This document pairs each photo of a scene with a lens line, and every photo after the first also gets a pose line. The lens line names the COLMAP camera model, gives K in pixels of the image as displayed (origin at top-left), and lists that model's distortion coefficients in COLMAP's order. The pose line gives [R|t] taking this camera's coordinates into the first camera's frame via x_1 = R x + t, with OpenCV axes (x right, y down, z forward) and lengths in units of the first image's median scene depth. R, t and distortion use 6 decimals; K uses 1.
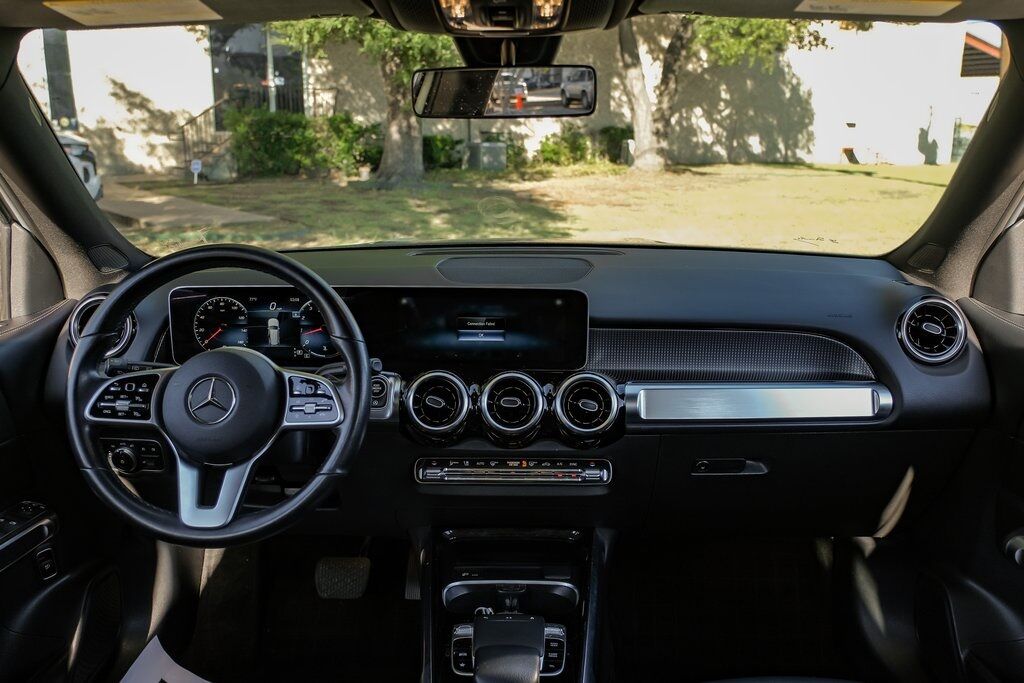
lens RADIAL K [[820.8, 0, 506.4], [0, 820.8, 346.8], [0, 0, 1]] dist [-0.006802, -0.009875]
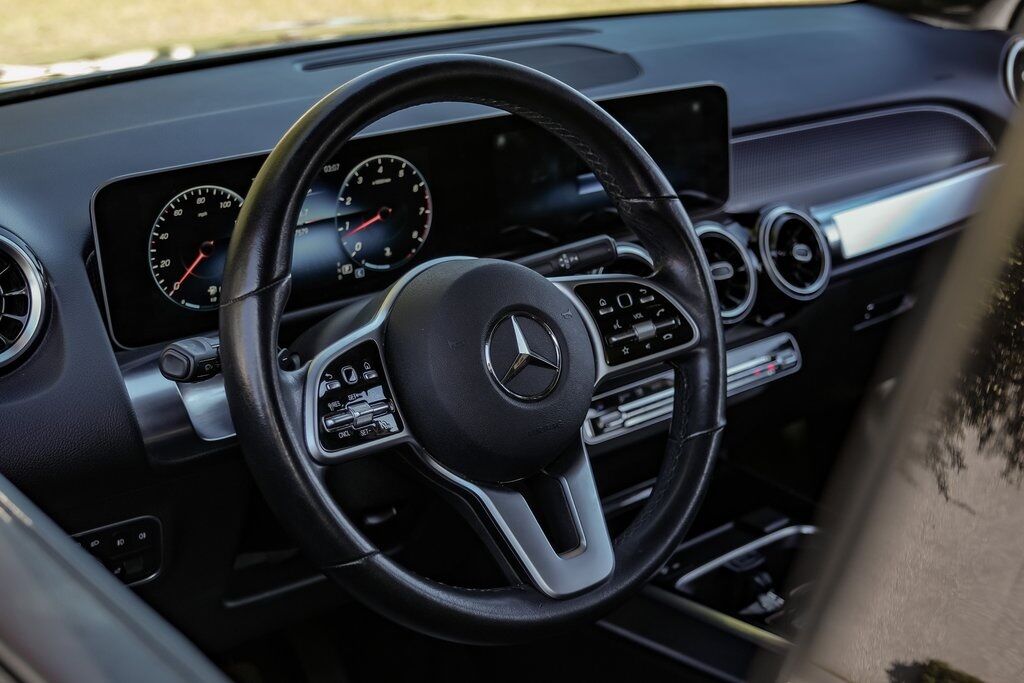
lens RADIAL K [[1467.2, 0, 510.4], [0, 1467.2, 337.0], [0, 0, 1]] dist [-0.041461, 0.000000]
pose [[0.733708, -0.223155, 0.641774, -0.794119], [0.167872, 0.974783, 0.147028, -0.071186], [-0.658400, -0.000140, 0.752668, 0.245750]]
